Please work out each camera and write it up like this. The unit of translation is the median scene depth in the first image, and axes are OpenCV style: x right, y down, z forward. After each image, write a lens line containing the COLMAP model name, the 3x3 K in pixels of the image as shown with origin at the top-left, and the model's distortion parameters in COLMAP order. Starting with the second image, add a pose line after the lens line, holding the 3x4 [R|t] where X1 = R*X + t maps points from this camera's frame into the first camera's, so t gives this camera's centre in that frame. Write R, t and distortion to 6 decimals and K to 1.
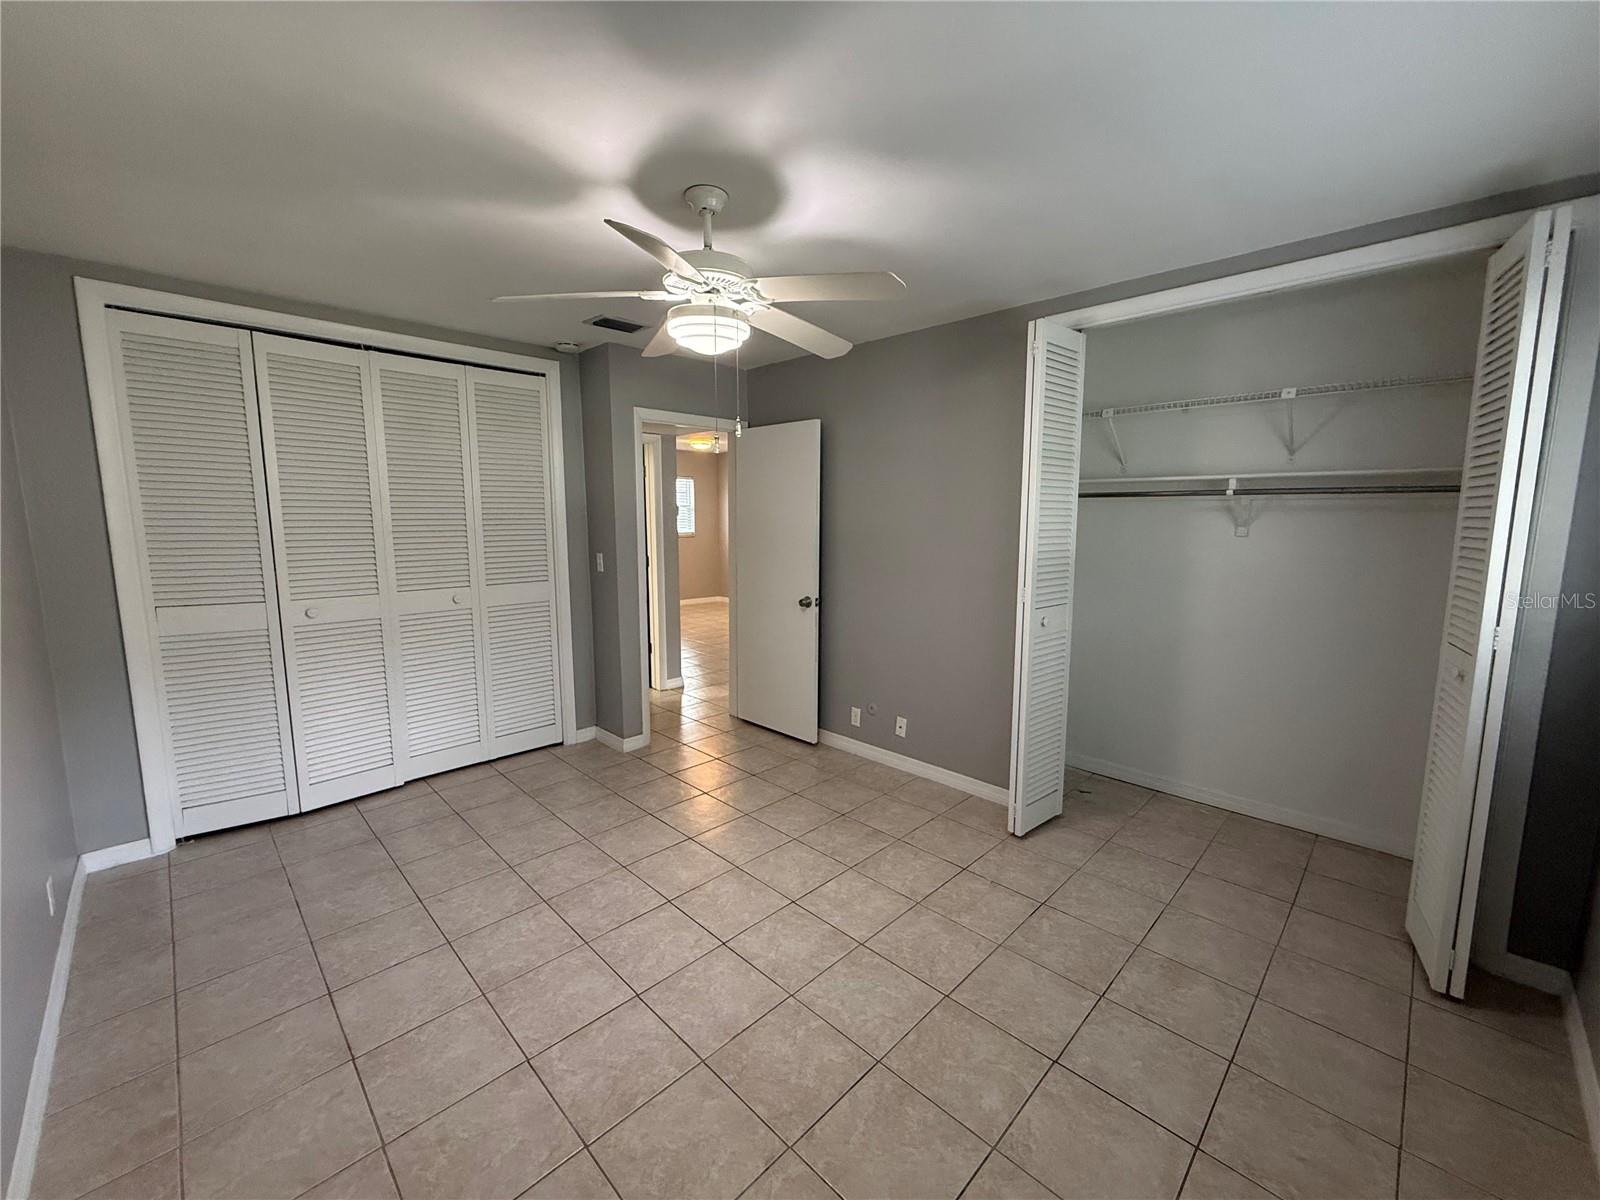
lens RADIAL K [[638.1, 0, 798.5], [0, 638.1, 601.1], [0, 0, 1]] dist [-0.000884, -0.000013]
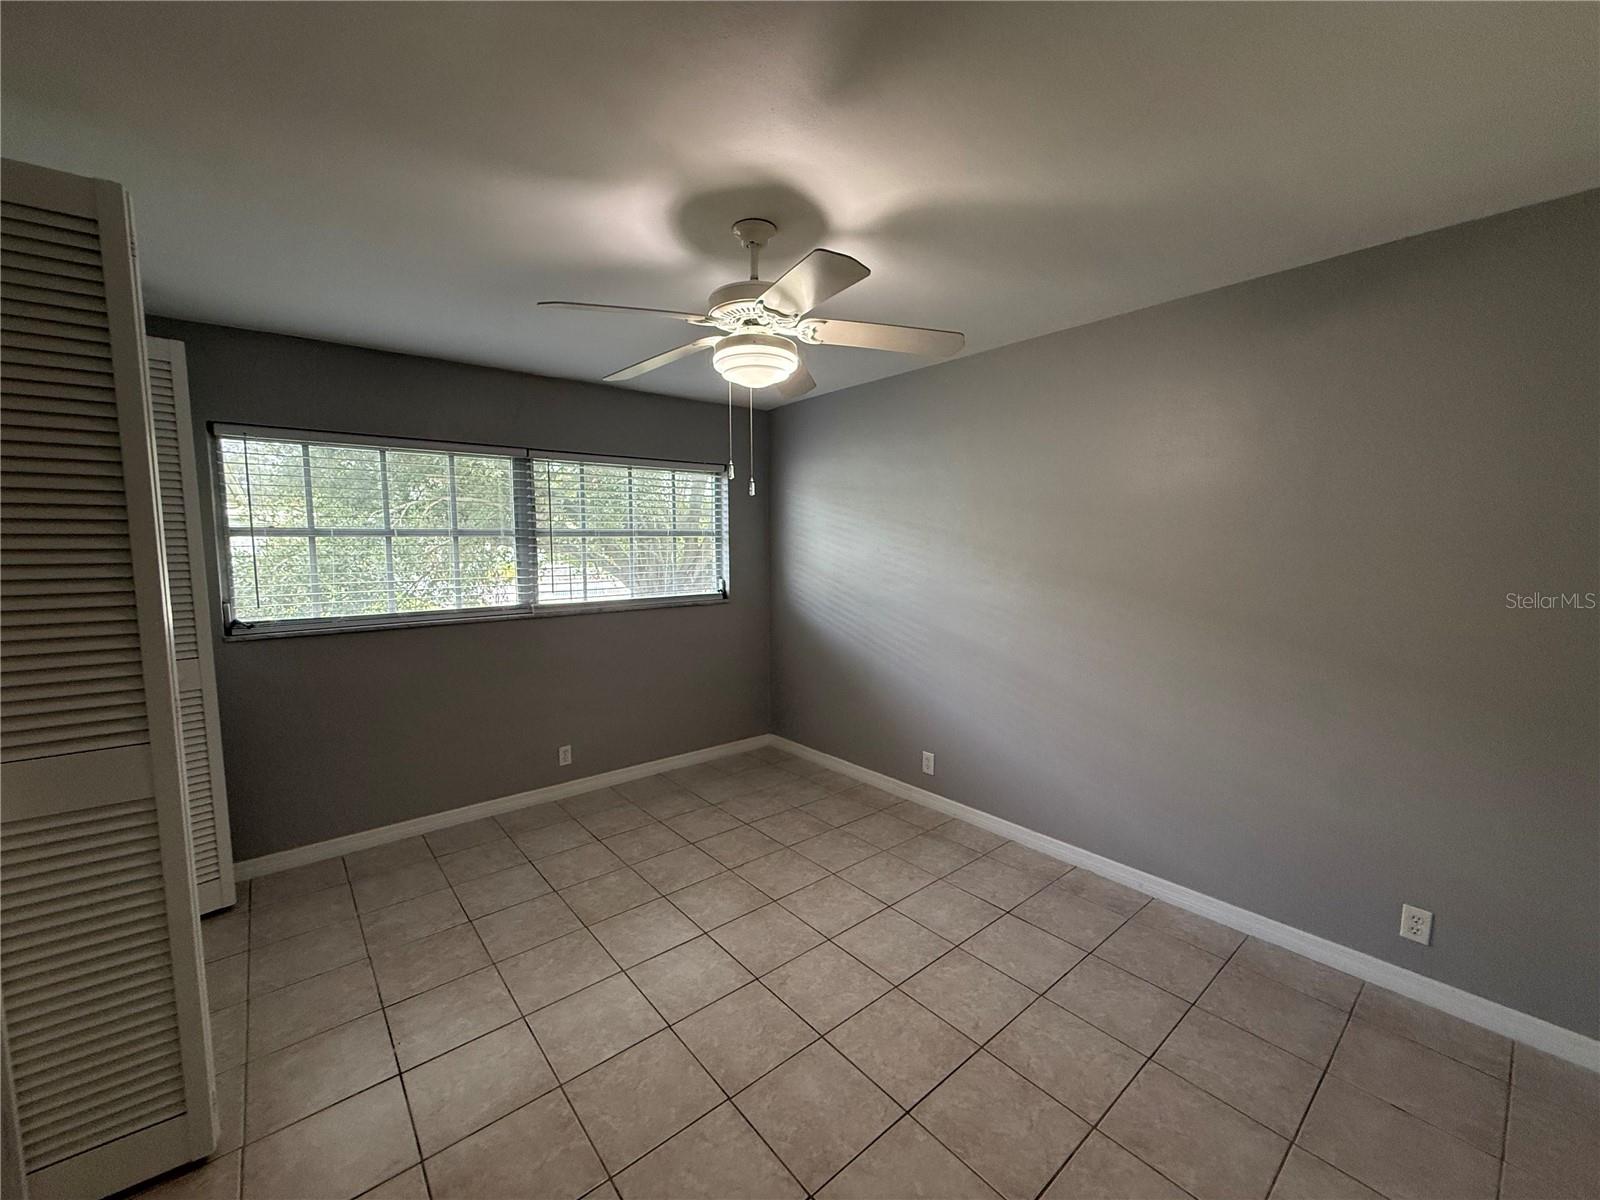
lens RADIAL K [[638.1, 0, 811.4], [0, 638.1, 597.6], [0, 0, 1]] dist [-0.000884, -0.000013]
pose [[-0.997599, -0.004220, 0.069132, -0.287150], [0.011303, 0.974842, 0.222609, -0.286939], [-0.068332, 0.222855, -0.972454, 1.965017]]
